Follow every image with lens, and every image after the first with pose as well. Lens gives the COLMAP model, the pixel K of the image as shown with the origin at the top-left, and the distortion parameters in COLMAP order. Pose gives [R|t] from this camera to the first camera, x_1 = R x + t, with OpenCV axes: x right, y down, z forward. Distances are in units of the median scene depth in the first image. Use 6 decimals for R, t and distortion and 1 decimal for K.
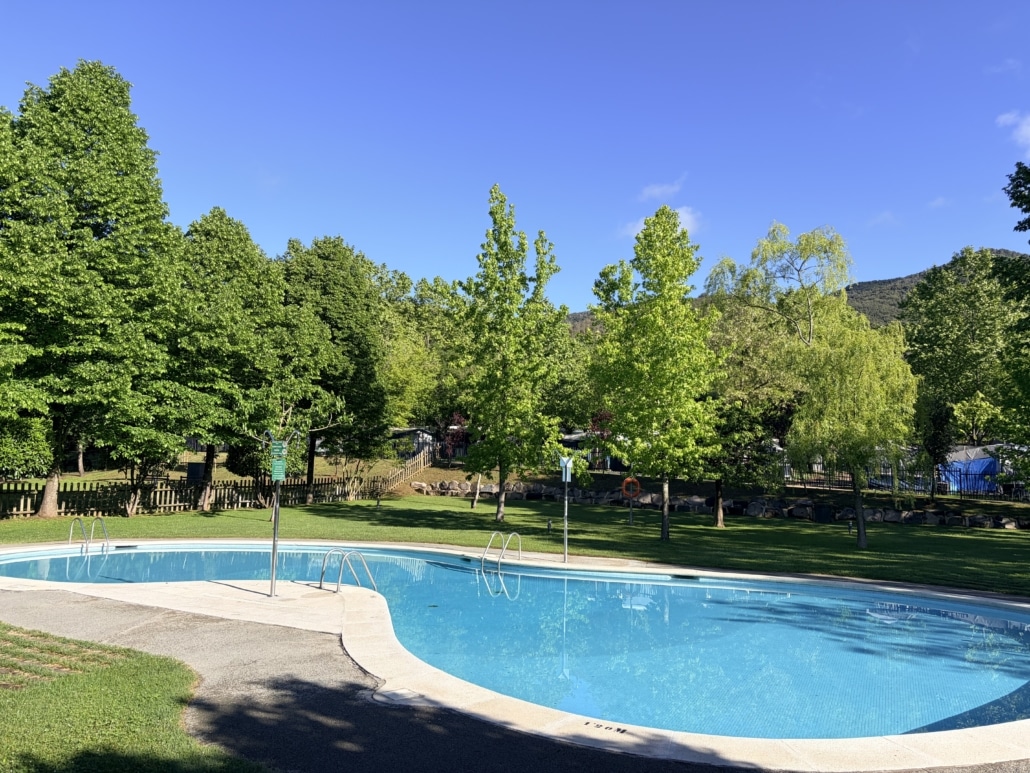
lens RADIAL K [[781.2, 0, 515.0], [0, 781.2, 386.5], [0, 0, 1]] dist [0.076438, -0.092808]
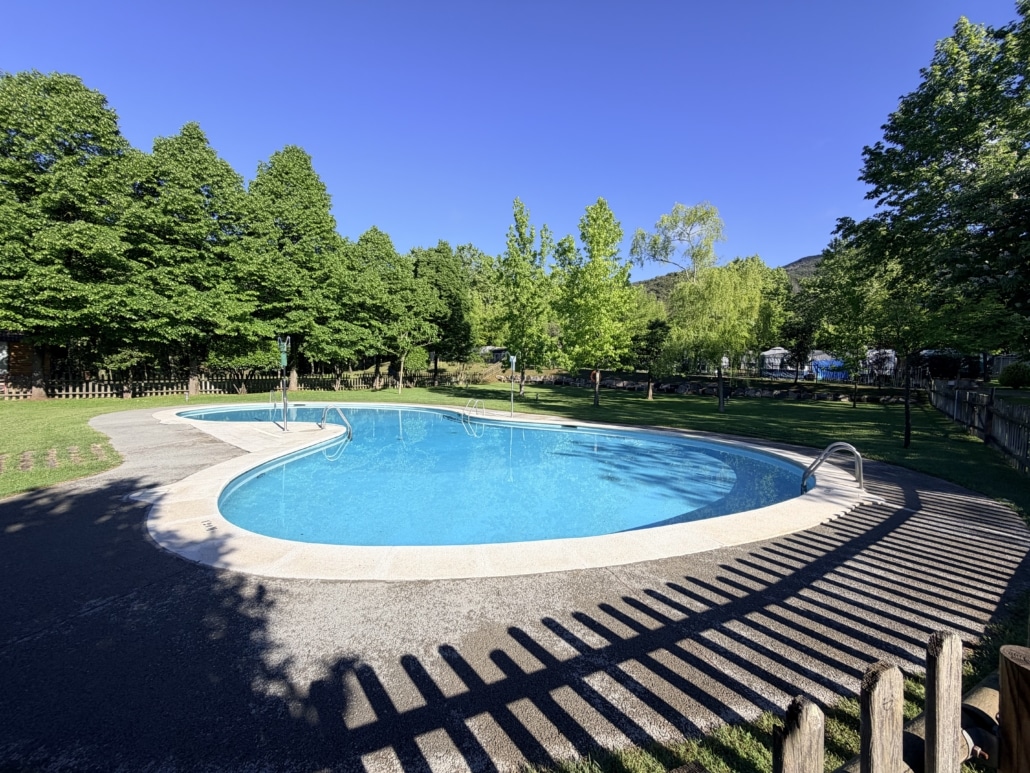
lens RADIAL K [[412.8, 0, 515.0], [0, 412.8, 386.5], [0, 0, 1]] dist [0.002970, 0.000058]
pose [[0.979871, 0.002120, -0.199618, 0.167993], [0.025896, 0.990144, 0.137635, 0.024016], [0.197943, -0.140034, 0.970159, 0.097611]]
